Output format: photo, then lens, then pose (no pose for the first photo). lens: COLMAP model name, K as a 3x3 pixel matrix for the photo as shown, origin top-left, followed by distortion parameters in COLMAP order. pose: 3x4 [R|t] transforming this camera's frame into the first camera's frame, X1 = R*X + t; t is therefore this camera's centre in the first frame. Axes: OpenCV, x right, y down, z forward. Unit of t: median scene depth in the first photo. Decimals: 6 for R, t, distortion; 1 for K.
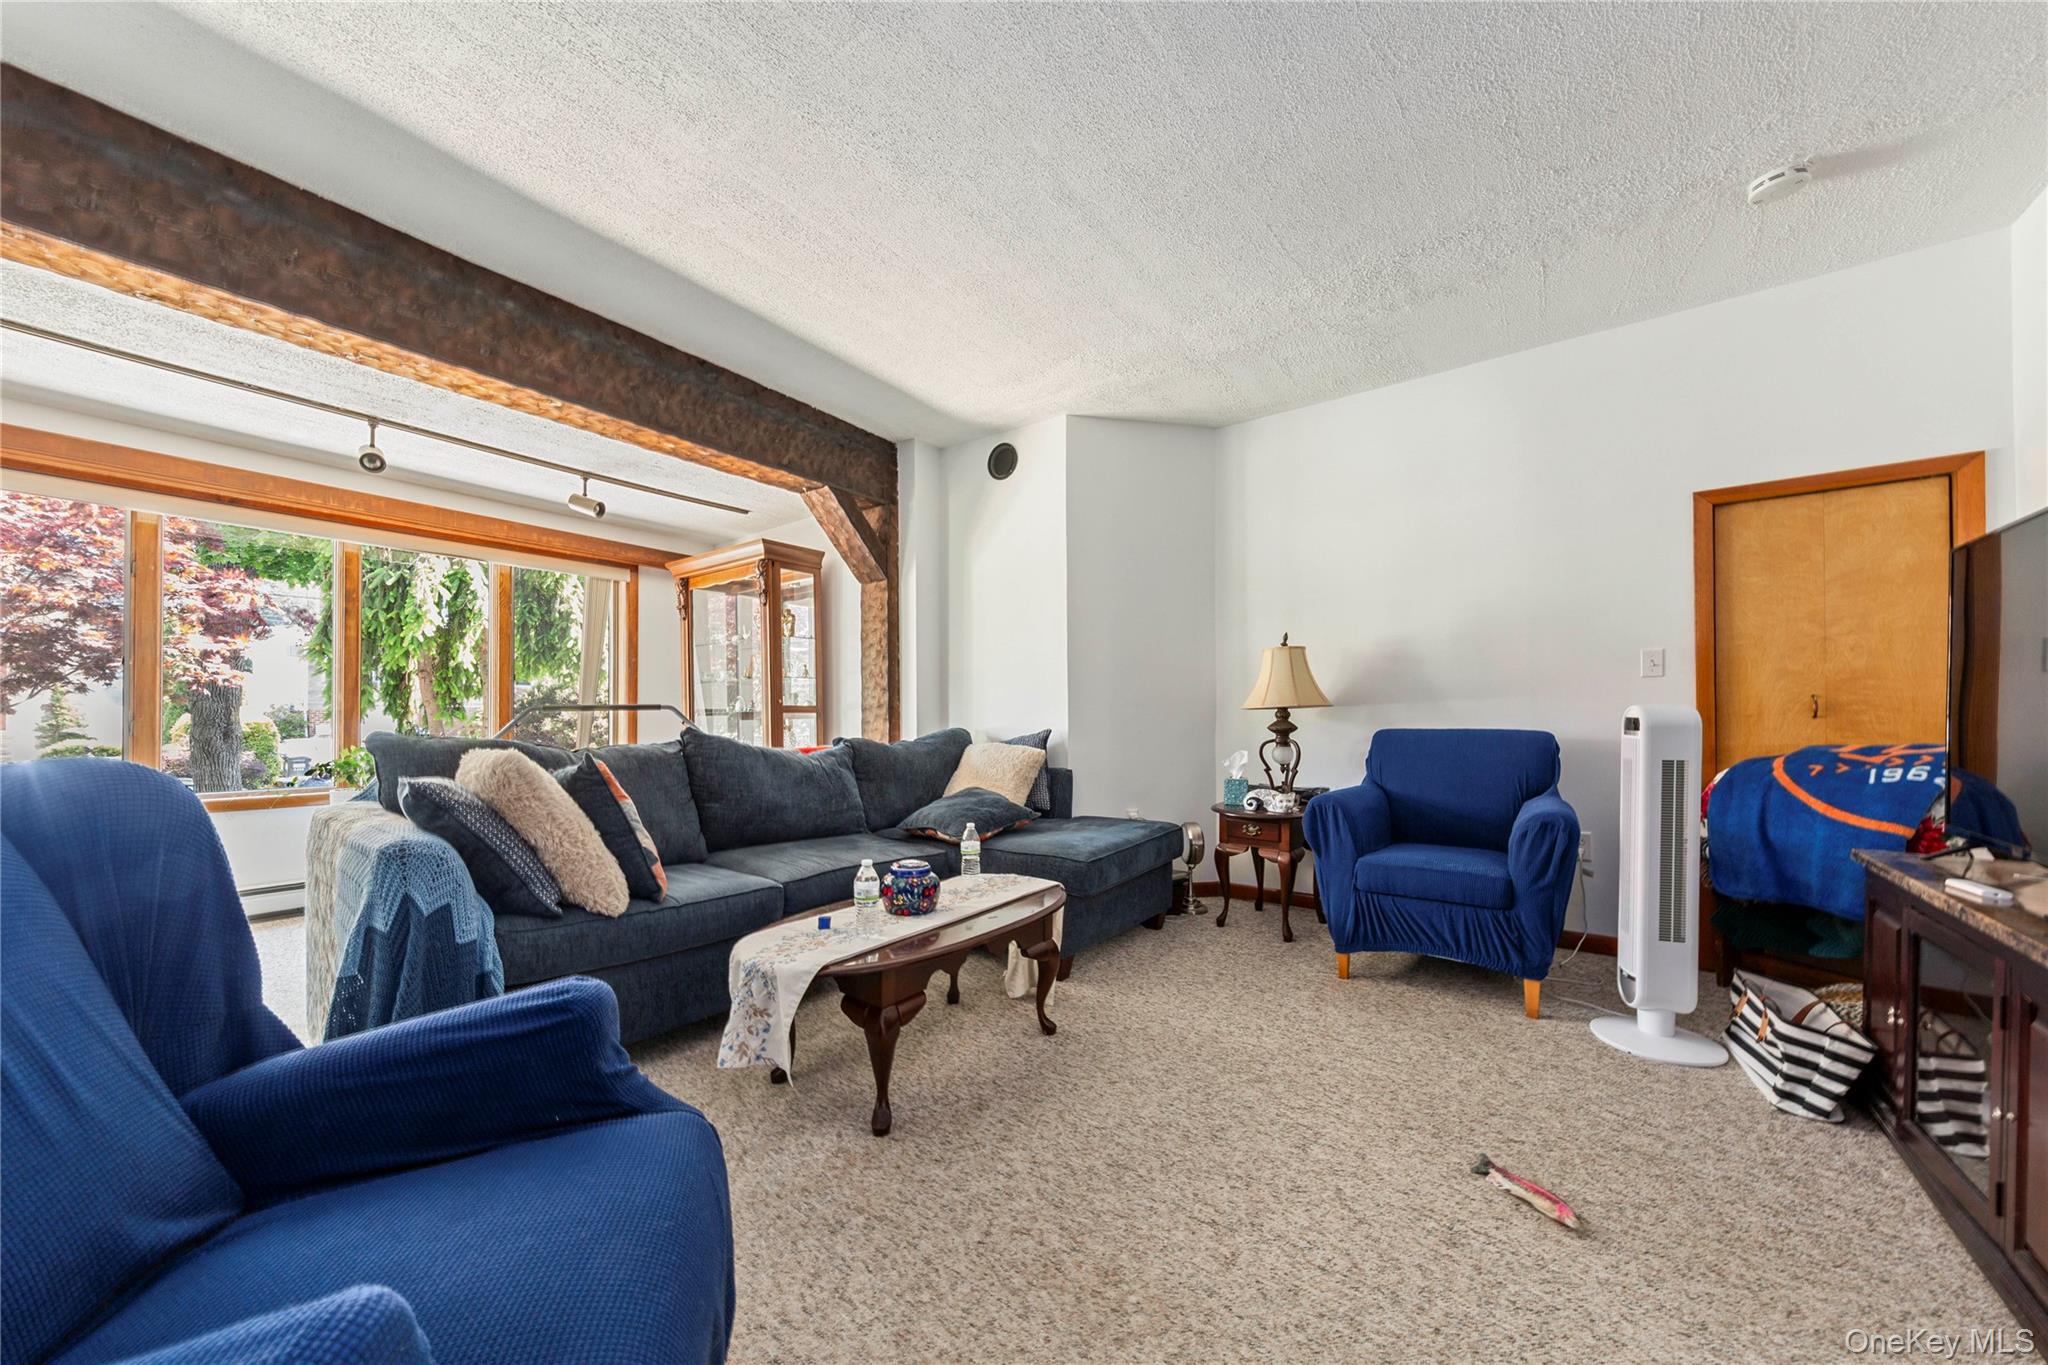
lens RADIAL K [[728.5, 0, 1028.4], [0, 728.5, 719.8], [0, 0, 1]] dist [0.000768, -0.000600]
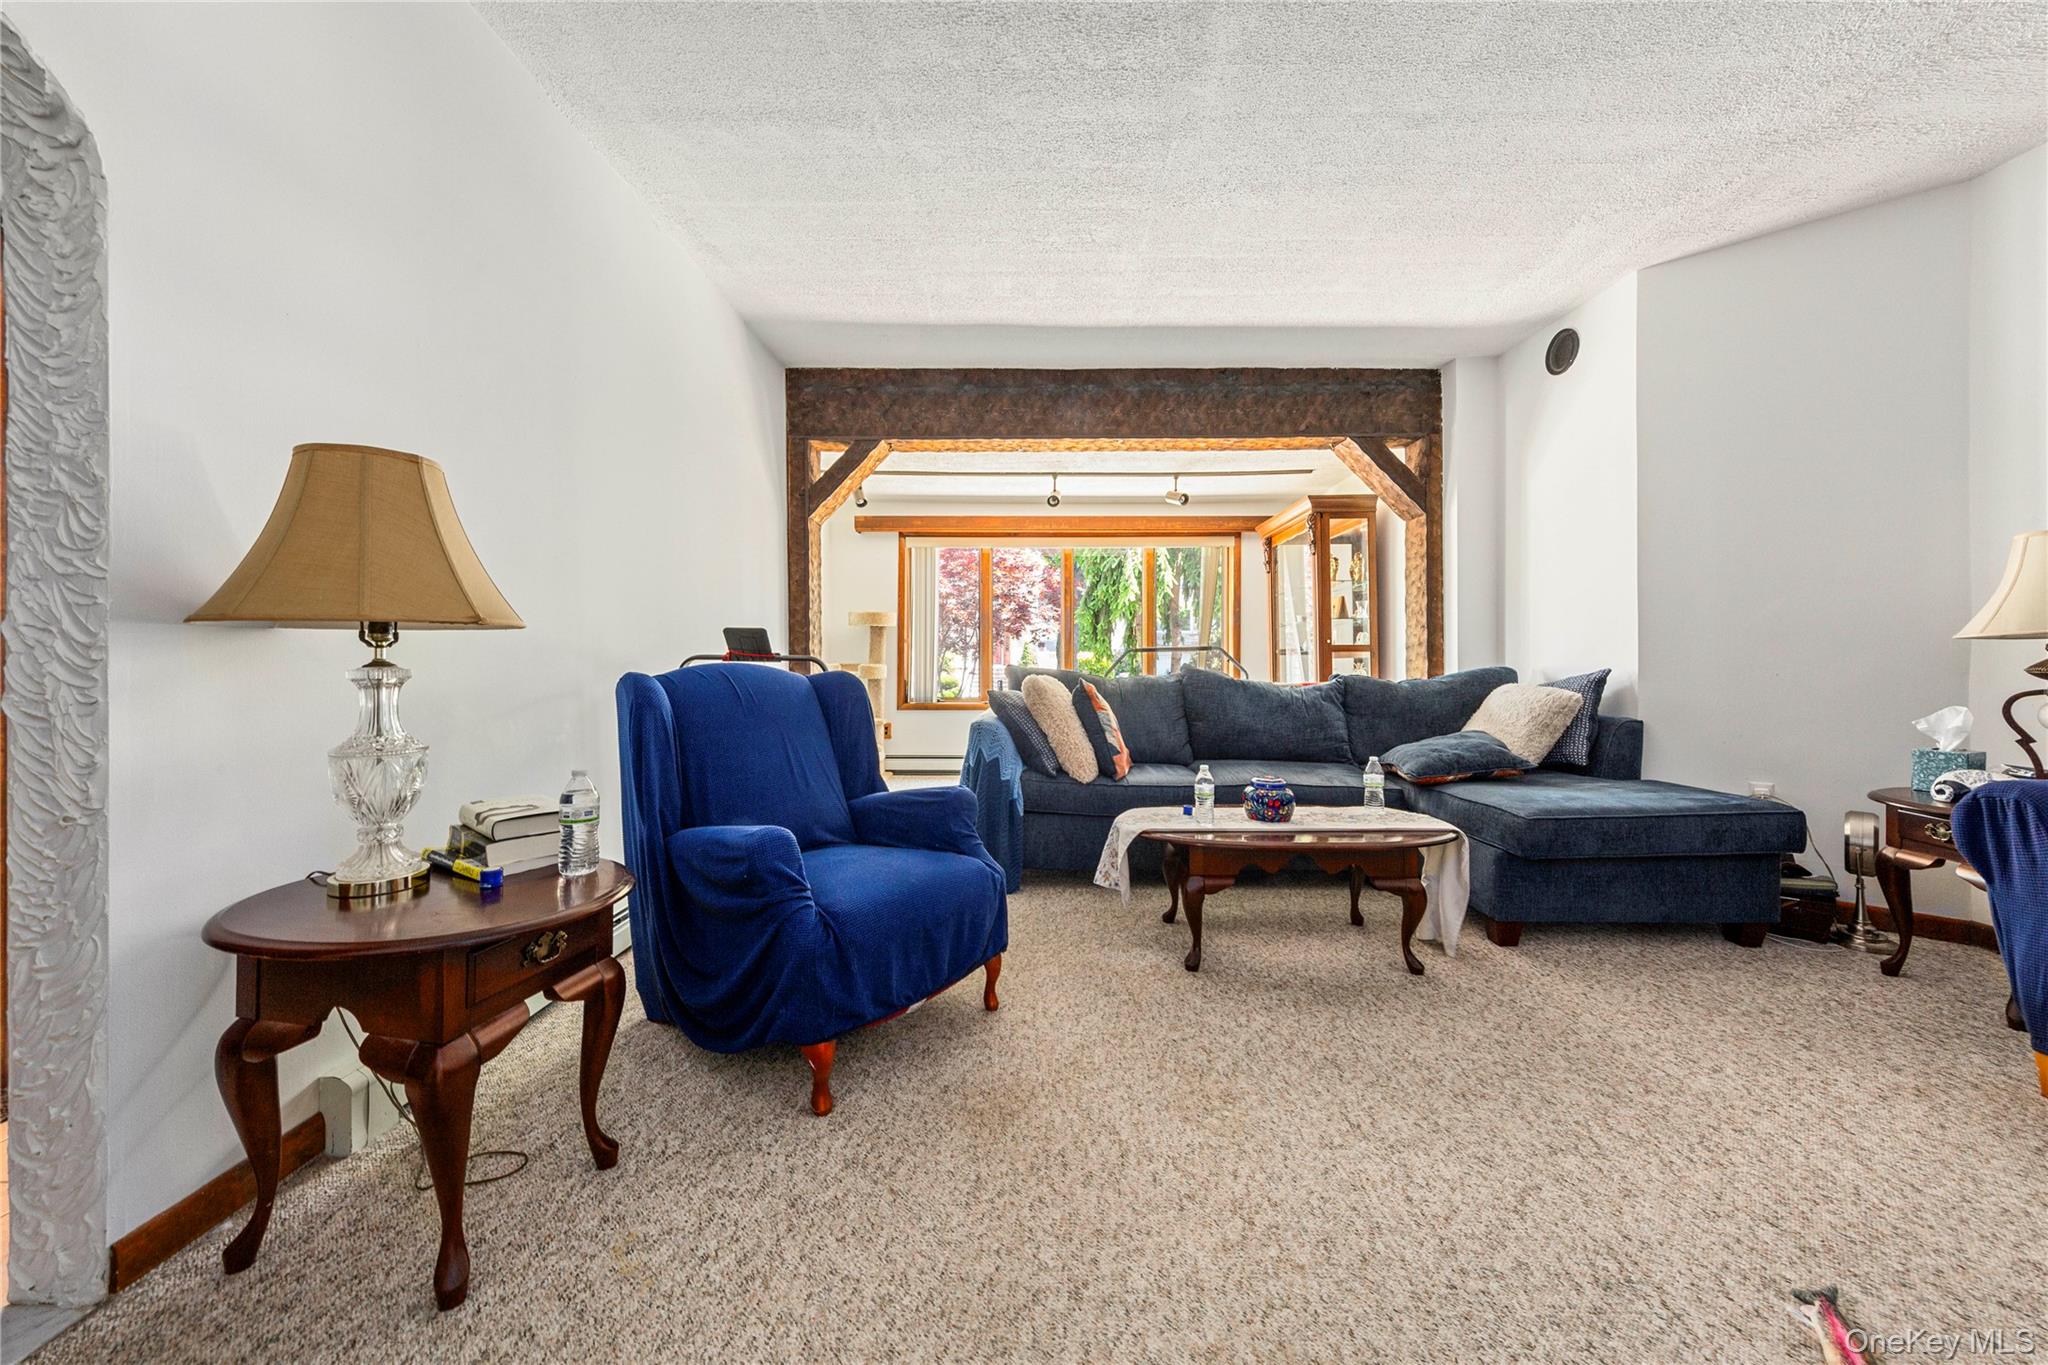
lens RADIAL K [[728.5, 0, 1018.5], [0, 728.5, 668.6], [0, 0, 1]] dist [0.000768, -0.000600]
pose [[0.574484, 0.009366, -0.818462, 0.355144], [0.000455, 0.999931, 0.011762, 0.003013], [0.818516, -0.007130, 0.574440, -0.005800]]
